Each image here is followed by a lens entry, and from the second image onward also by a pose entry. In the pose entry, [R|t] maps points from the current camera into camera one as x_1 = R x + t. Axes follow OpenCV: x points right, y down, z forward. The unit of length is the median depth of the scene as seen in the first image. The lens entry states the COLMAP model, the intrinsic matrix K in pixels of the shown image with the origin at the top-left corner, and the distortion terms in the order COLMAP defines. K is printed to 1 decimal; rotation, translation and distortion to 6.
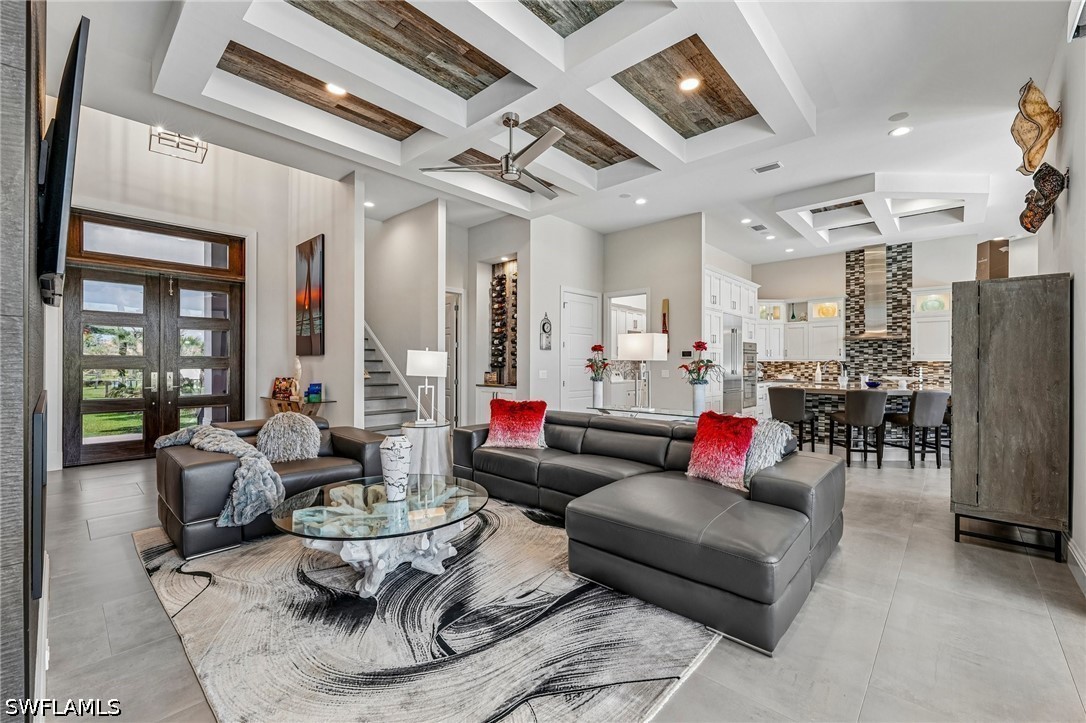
lens RADIAL K [[451.8, 0, 547.2], [0, 451.8, 361.9], [0, 0, 1]] dist [0.002773, -0.000852]
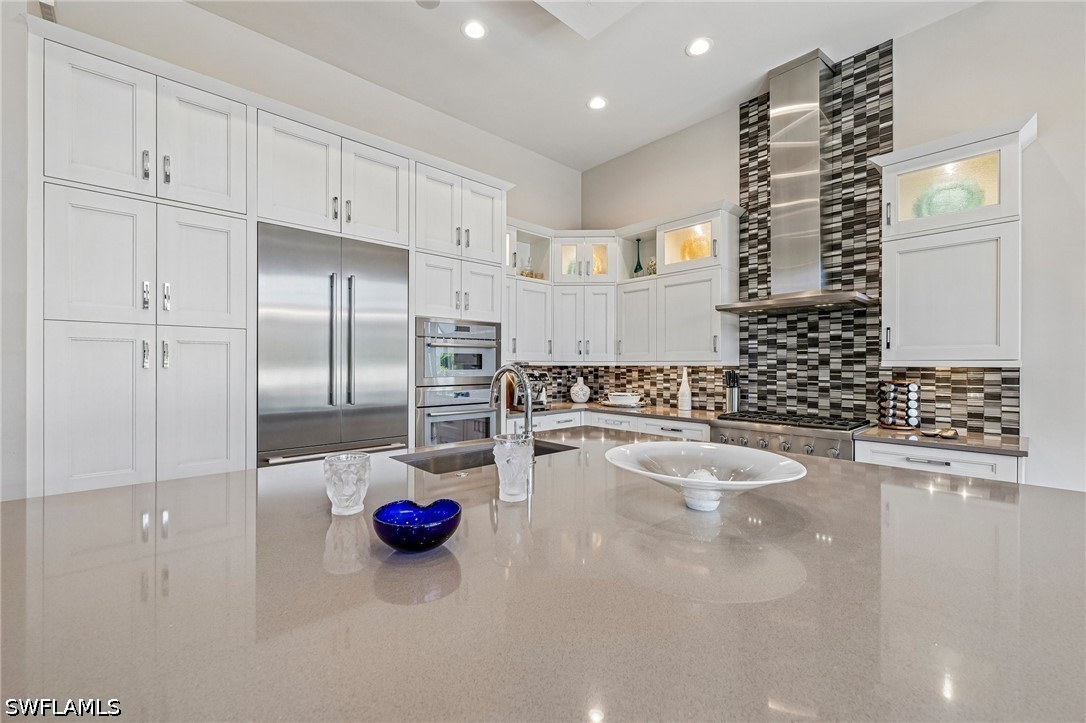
lens RADIAL K [[451.8, 0, 546.1], [0, 451.8, 364.5], [0, 0, 1]] dist [0.002773, -0.000852]
pose [[0.995951, -0.000315, -0.089897, 0.553732], [0.000663, 0.999992, 0.003850, -0.004433], [0.089896, -0.003894, 0.995944, 0.603150]]
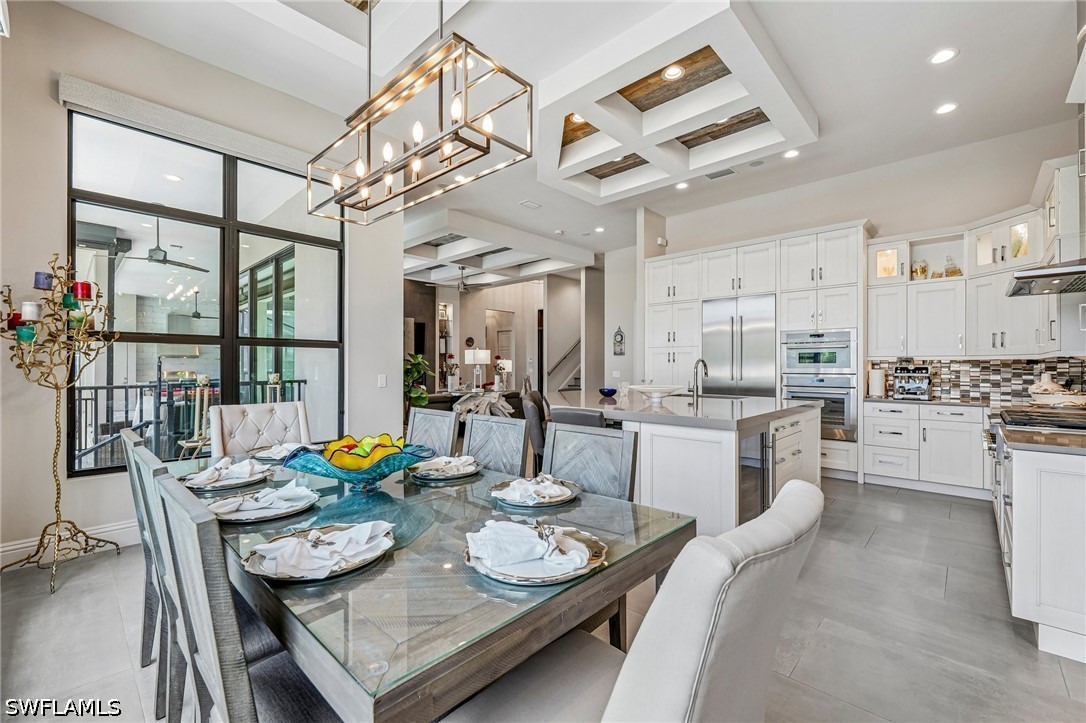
lens RADIAL K [[451.8, 0, 537.9], [0, 451.8, 362.2], [0, 0, 1]] dist [0.002773, -0.000852]
pose [[-0.024792, -0.012231, -0.999618, 1.017808], [0.002877, 0.999920, -0.012306, 0.005903], [0.999688, -0.003181, -0.024755, 0.640789]]
